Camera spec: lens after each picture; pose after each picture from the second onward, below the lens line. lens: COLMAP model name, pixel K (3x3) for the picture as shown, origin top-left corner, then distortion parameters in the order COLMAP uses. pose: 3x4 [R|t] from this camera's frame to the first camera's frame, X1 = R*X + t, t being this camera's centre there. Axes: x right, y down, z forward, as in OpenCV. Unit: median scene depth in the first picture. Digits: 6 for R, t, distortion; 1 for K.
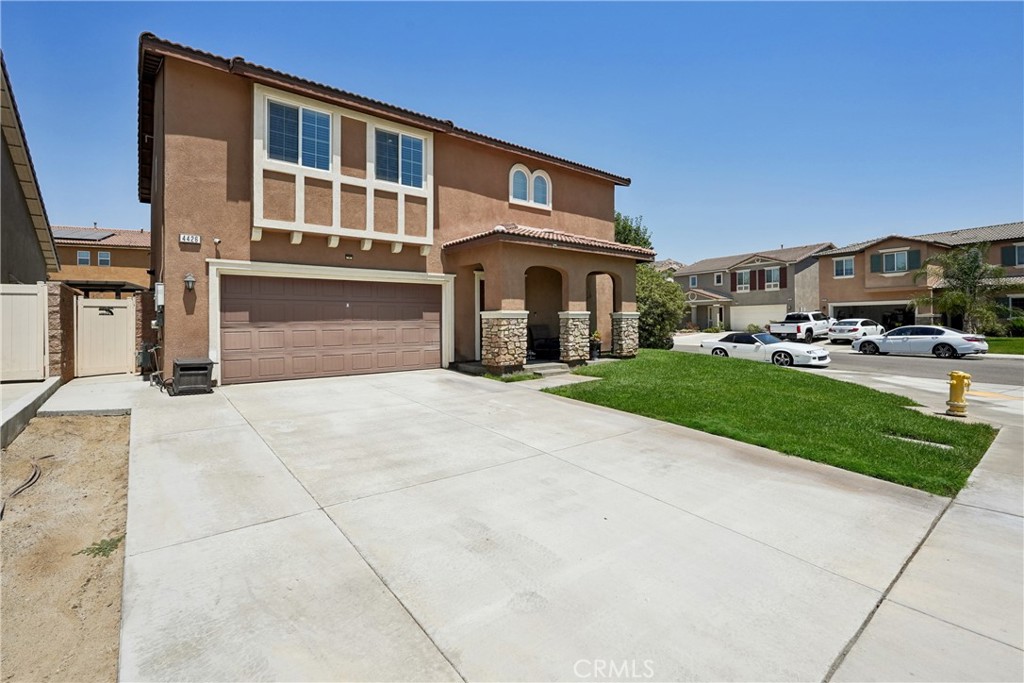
lens RADIAL K [[444.1, 0, 488.9], [0, 444.1, 313.3], [0, 0, 1]] dist [-0.000783, 0.000972]
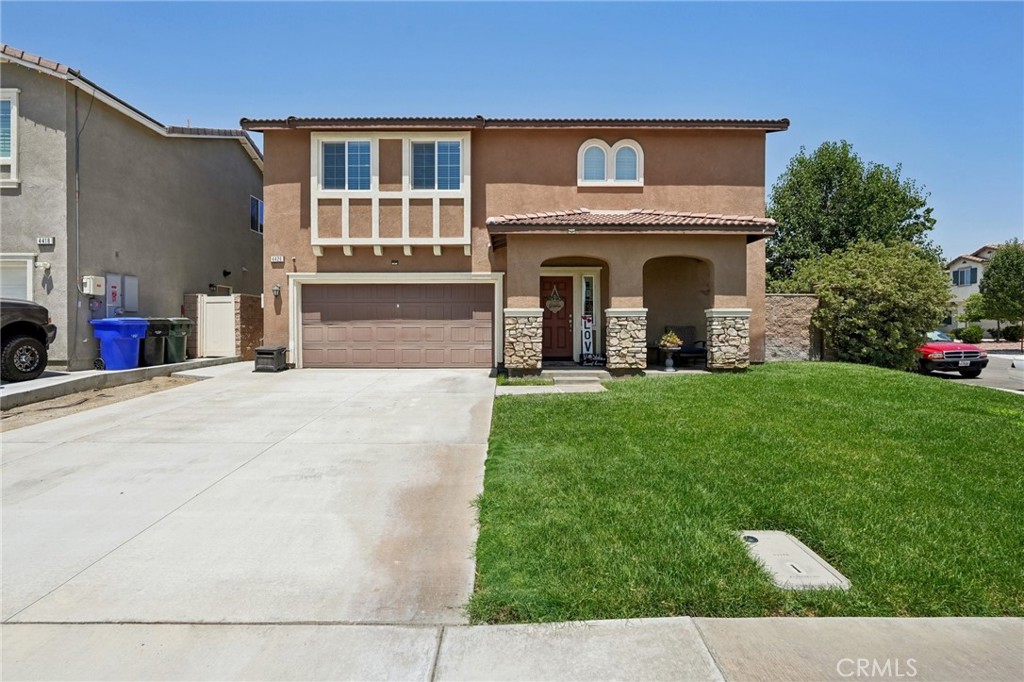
lens RADIAL K [[454.1, 0, 509.6], [0, 454.1, 324.0], [0, 0, 1]] dist [-0.005598, 0.000132]
pose [[0.805770, 0.003982, -0.592215, 0.595137], [0.005236, 0.999890, 0.013848, 0.013499], [0.592205, -0.014259, 0.805661, 0.241309]]
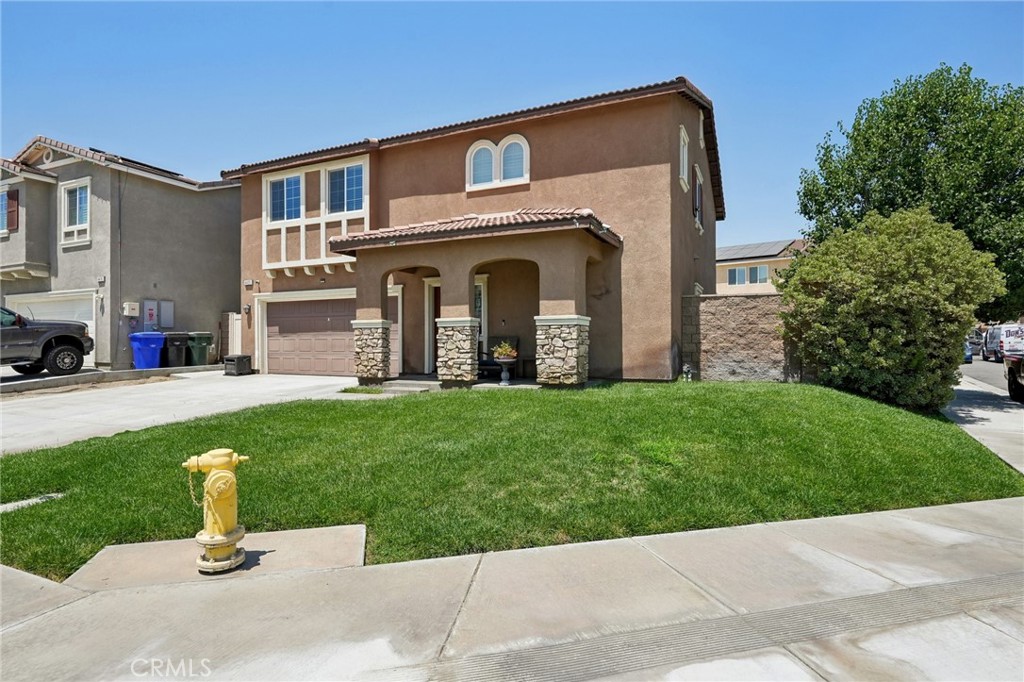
lens RADIAL K [[506.1, 0, 509.0], [0, 506.1, 332.5], [0, 0, 1]] dist [-0.000555, -0.000251]
pose [[0.490551, -0.007000, -0.871384, 1.171966], [0.016028, 0.999871, 0.000992, 0.025246], [0.871265, -0.014453, 0.490600, 0.748460]]
